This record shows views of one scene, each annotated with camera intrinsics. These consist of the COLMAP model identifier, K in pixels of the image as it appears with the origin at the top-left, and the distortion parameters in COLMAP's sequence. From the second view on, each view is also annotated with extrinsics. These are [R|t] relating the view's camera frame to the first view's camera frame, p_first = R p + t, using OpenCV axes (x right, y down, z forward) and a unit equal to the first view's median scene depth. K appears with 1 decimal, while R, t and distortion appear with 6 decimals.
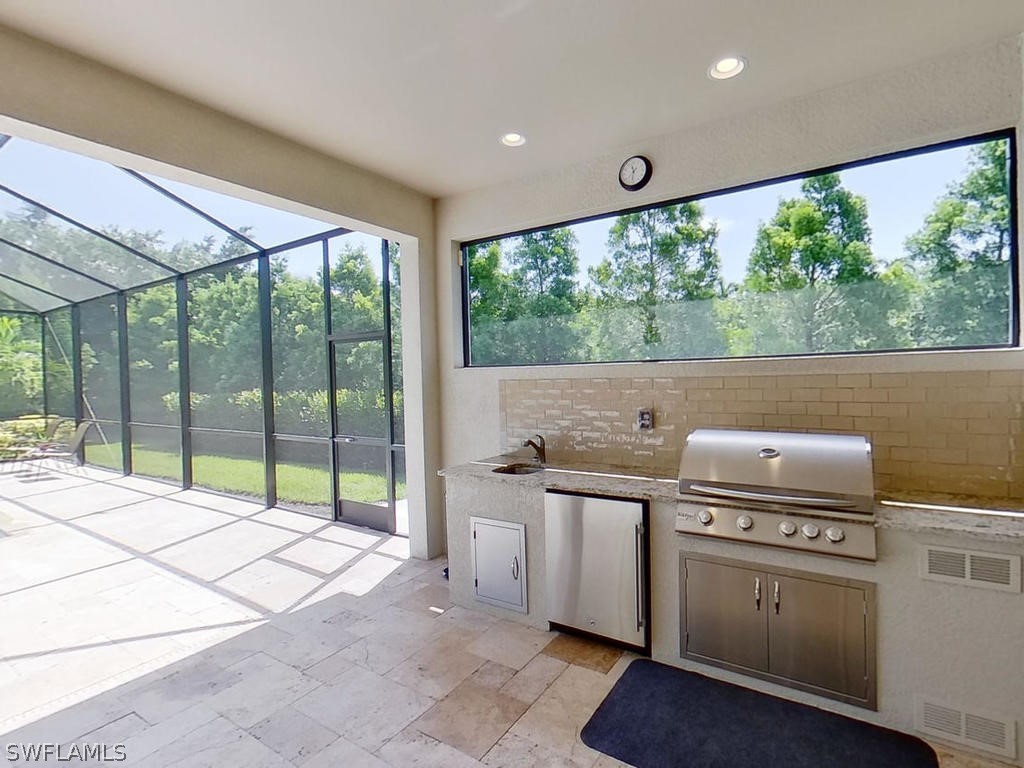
lens RADIAL K [[497.7, 0, 513.6], [0, 497.7, 385.9], [0, 0, 1]] dist [-0.007545, -0.001148]
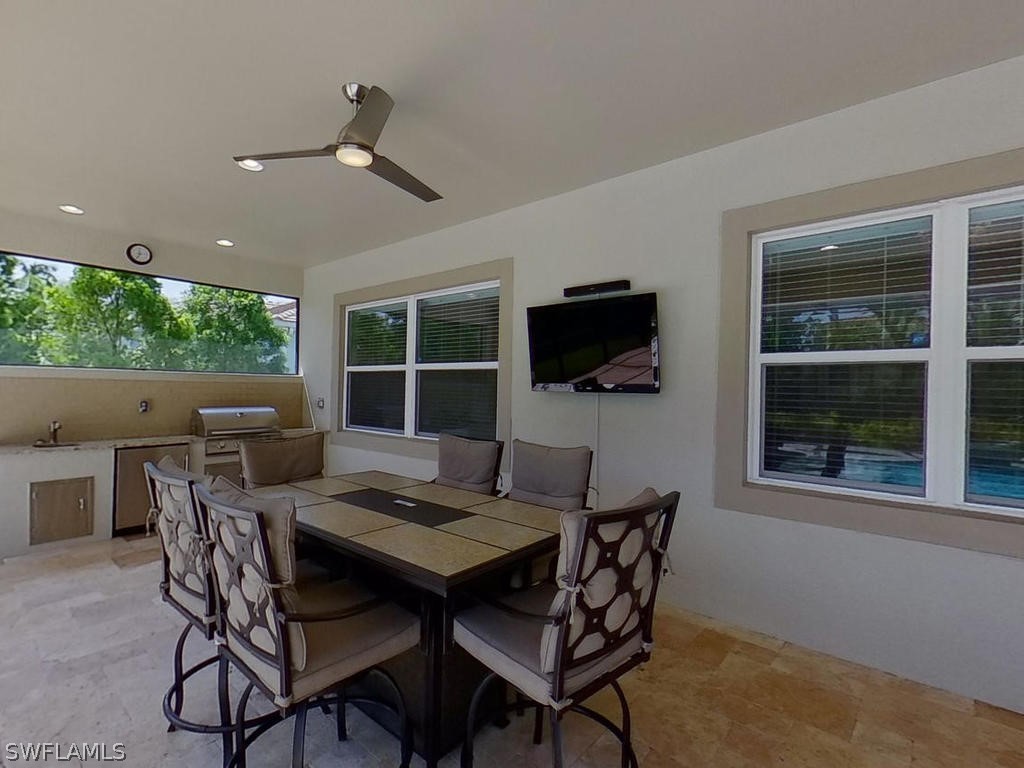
lens RADIAL K [[497.7, 0, 510.6], [0, 497.7, 386.1], [0, 0, 1]] dist [-0.007545, -0.001148]
pose [[0.122324, 0.029679, 0.992046, -1.323769], [0.004614, 0.999525, -0.030471, 0.061976], [-0.992480, 0.008304, 0.122129, -0.446756]]
